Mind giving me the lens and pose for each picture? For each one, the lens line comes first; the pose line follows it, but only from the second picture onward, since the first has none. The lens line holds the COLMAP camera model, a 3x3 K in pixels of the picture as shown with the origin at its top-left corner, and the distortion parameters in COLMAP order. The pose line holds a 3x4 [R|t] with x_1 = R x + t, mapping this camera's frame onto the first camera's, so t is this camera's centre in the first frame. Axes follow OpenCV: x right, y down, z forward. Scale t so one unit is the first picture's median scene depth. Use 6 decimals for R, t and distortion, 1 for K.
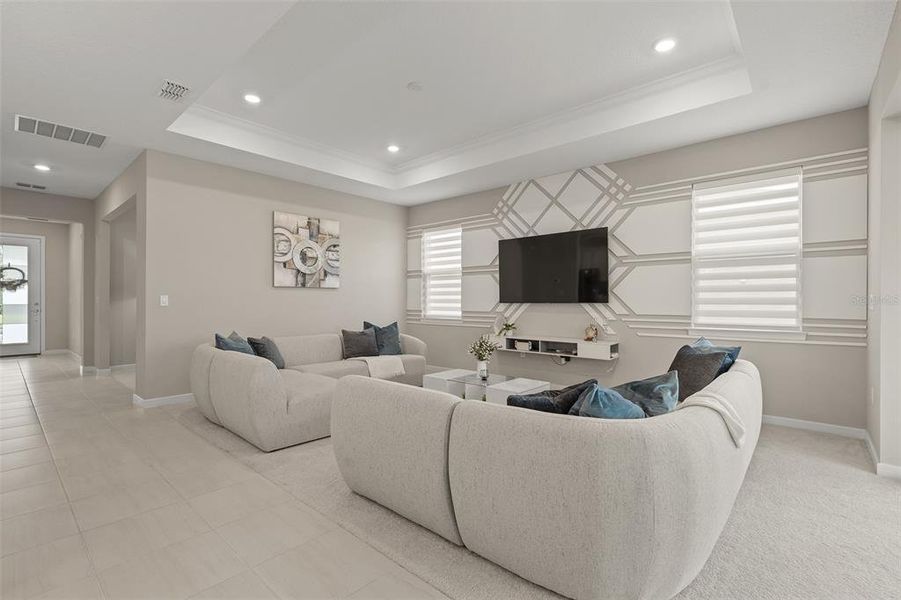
lens RADIAL K [[410.0, 0, 447.4], [0, 410.0, 303.9], [0, 0, 1]] dist [-0.002765, 0.000549]
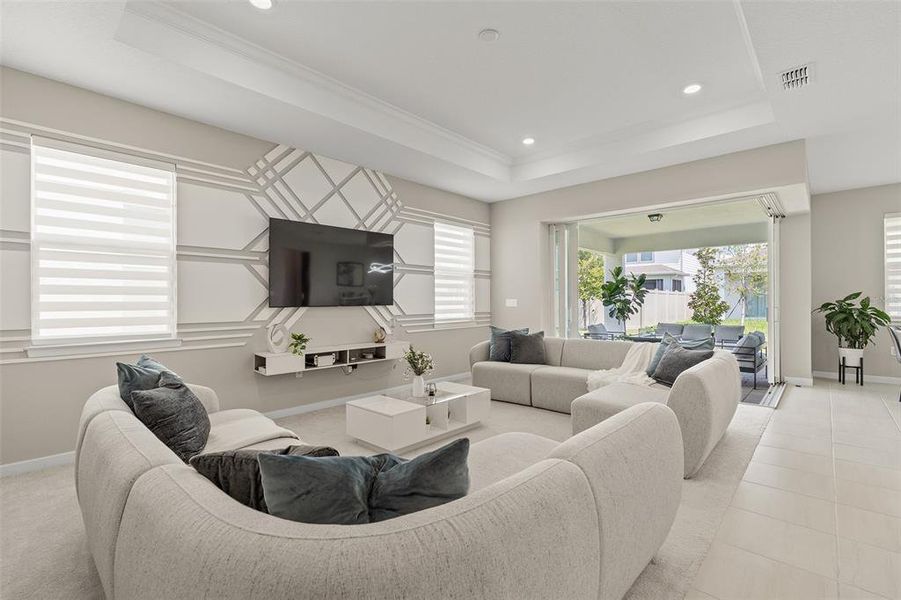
lens RADIAL K [[410.0, 0, 435.3], [0, 410.0, 307.2], [0, 0, 1]] dist [-0.002765, 0.000549]
pose [[0.034630, -0.006065, 0.999382, -0.662857], [0.022845, 0.999725, 0.005276, -0.000233], [-0.999139, 0.022649, 0.034759, 0.831652]]
